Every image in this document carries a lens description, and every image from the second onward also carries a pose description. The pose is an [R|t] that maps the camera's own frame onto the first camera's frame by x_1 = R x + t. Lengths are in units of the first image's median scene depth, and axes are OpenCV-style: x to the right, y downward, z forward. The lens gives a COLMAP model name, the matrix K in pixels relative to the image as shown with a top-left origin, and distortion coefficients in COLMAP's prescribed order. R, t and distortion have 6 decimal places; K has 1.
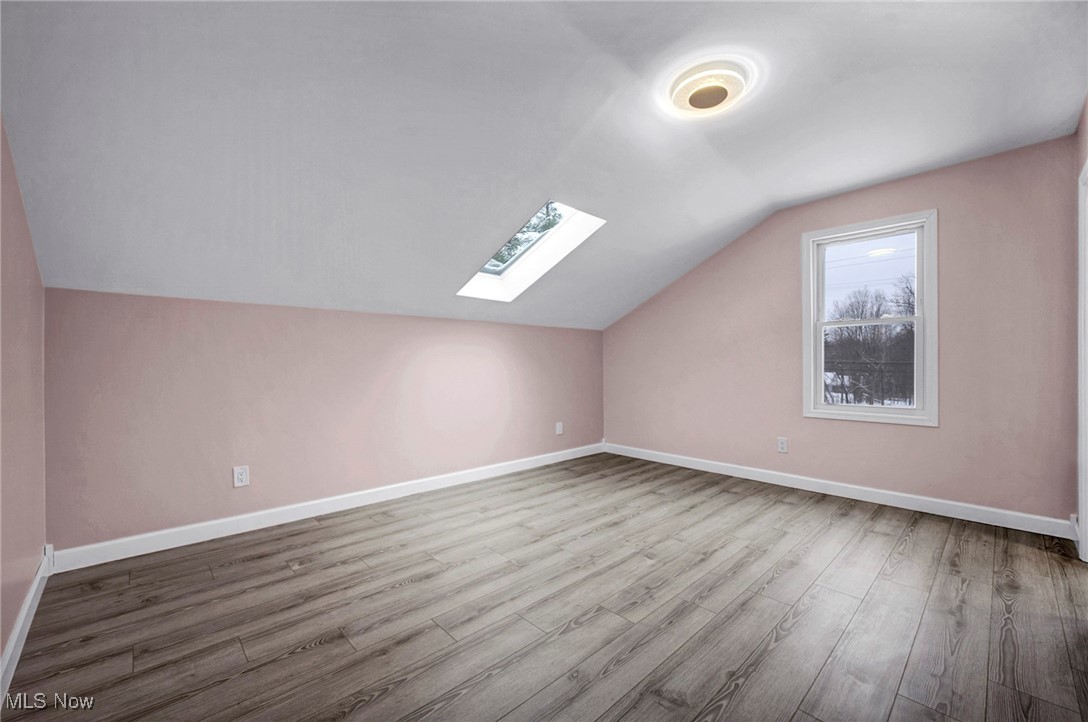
lens RADIAL K [[444.9, 0, 543.0], [0, 444.9, 360.2], [0, 0, 1]] dist [0.000653, 0.000276]
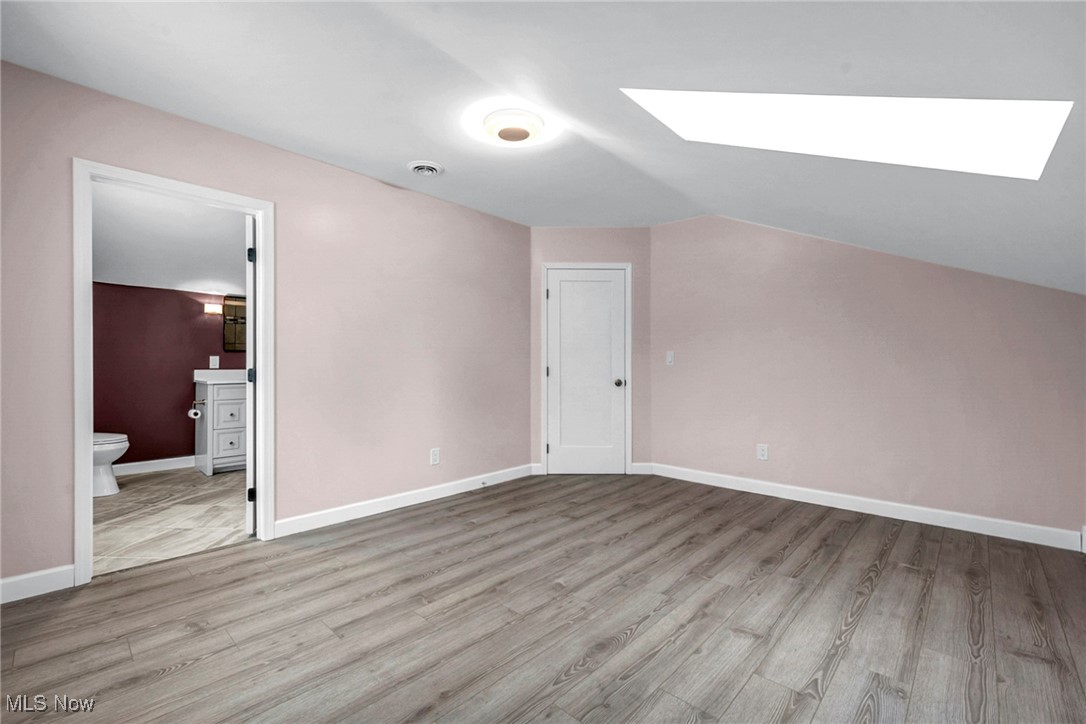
lens RADIAL K [[441.8, 0, 543.4], [0, 441.8, 365.9], [0, 0, 1]] dist [0.001014, -0.000305]
pose [[-0.997342, -0.003332, -0.072787, 0.329051], [-0.003132, 0.999991, -0.002864, 0.010391], [0.072796, -0.002628, -0.997343, 1.829968]]
